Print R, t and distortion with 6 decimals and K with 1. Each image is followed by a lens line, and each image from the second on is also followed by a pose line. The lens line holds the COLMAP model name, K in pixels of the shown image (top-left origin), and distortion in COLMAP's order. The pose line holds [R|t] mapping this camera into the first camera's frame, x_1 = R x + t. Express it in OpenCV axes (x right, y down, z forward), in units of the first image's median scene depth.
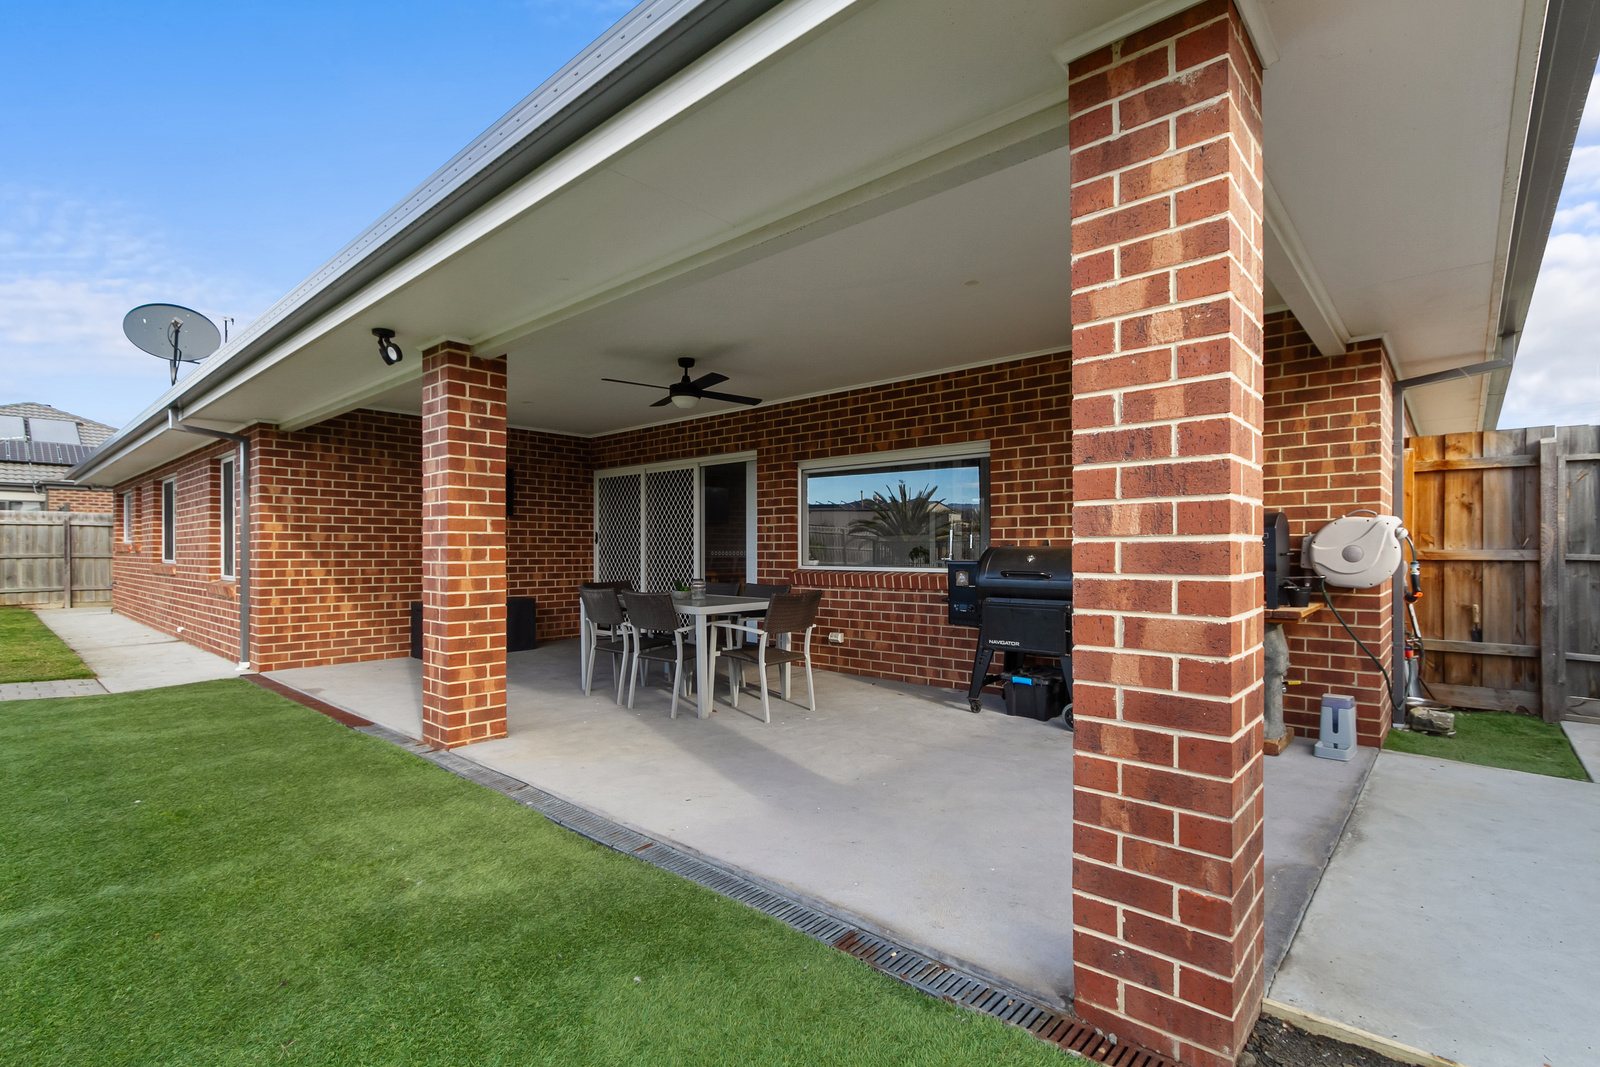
lens RADIAL K [[738.5, 0, 792.3], [0, 738.5, 542.2], [0, 0, 1]] dist [0.006649, -0.000282]
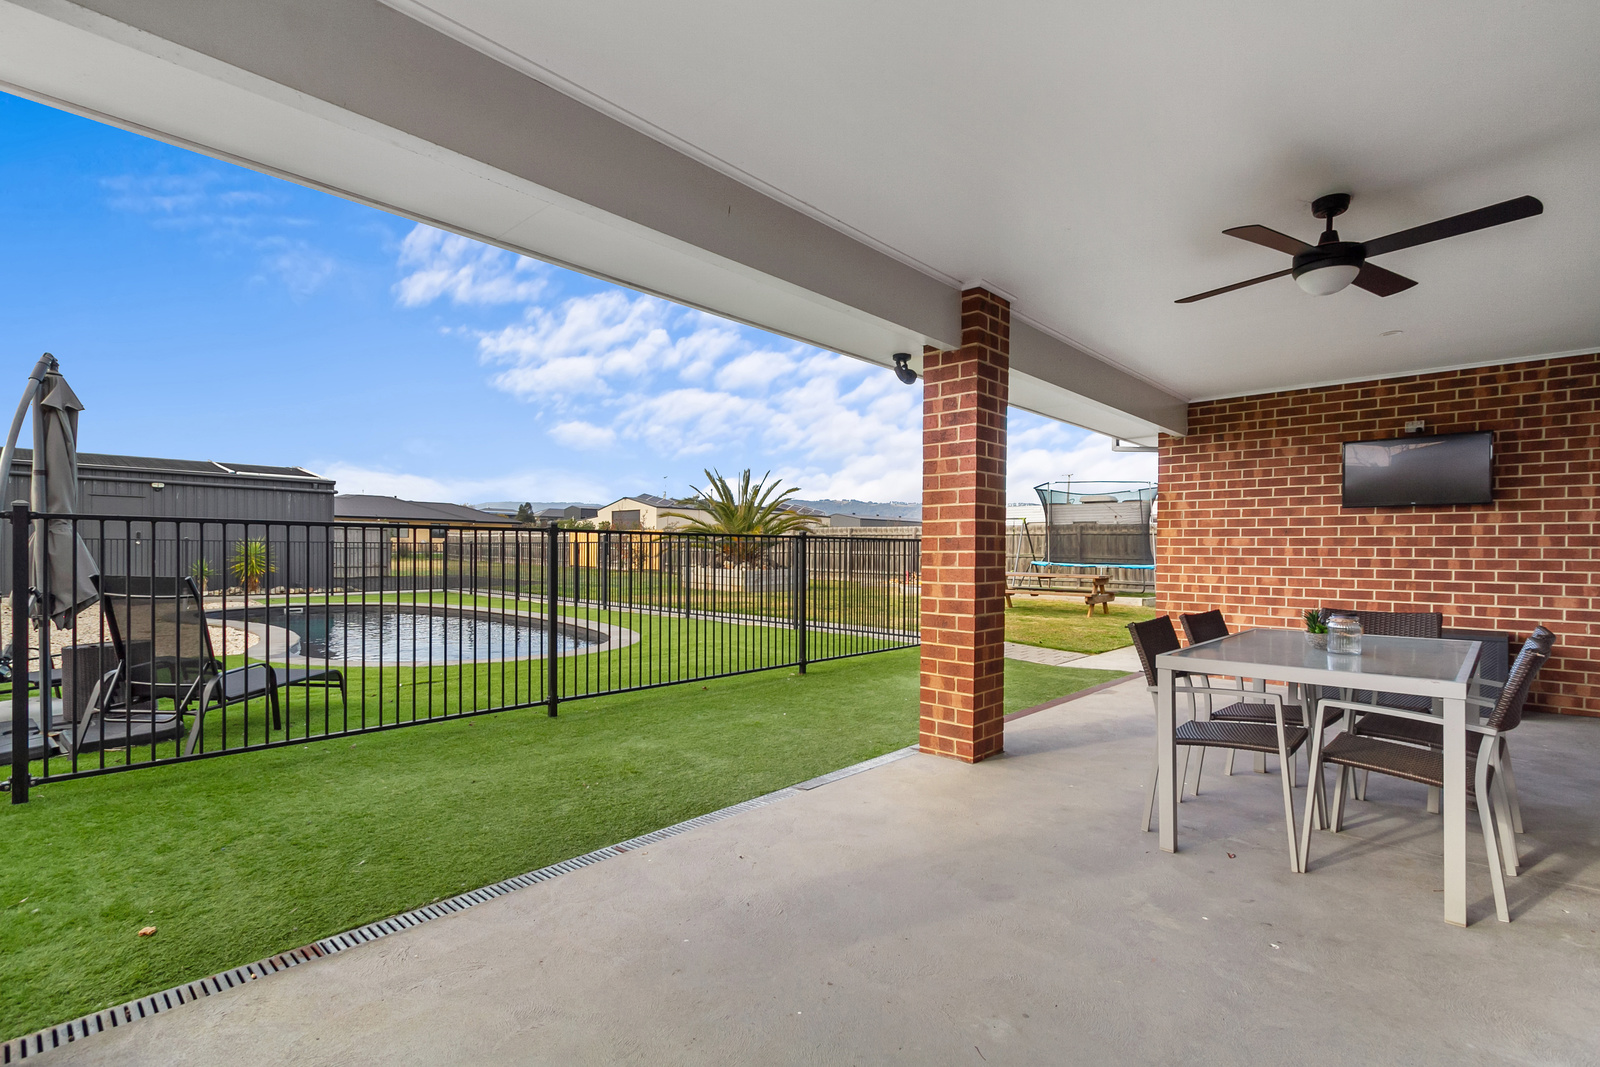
lens RADIAL K [[738.5, 0, 817.2], [0, 738.5, 561.1], [0, 0, 1]] dist [0.006649, -0.000282]
pose [[-0.004820, 0.012520, -0.999910, 0.310681], [0.004620, 0.999911, 0.012498, 0.003672], [0.999978, -0.004559, -0.004877, 0.497736]]
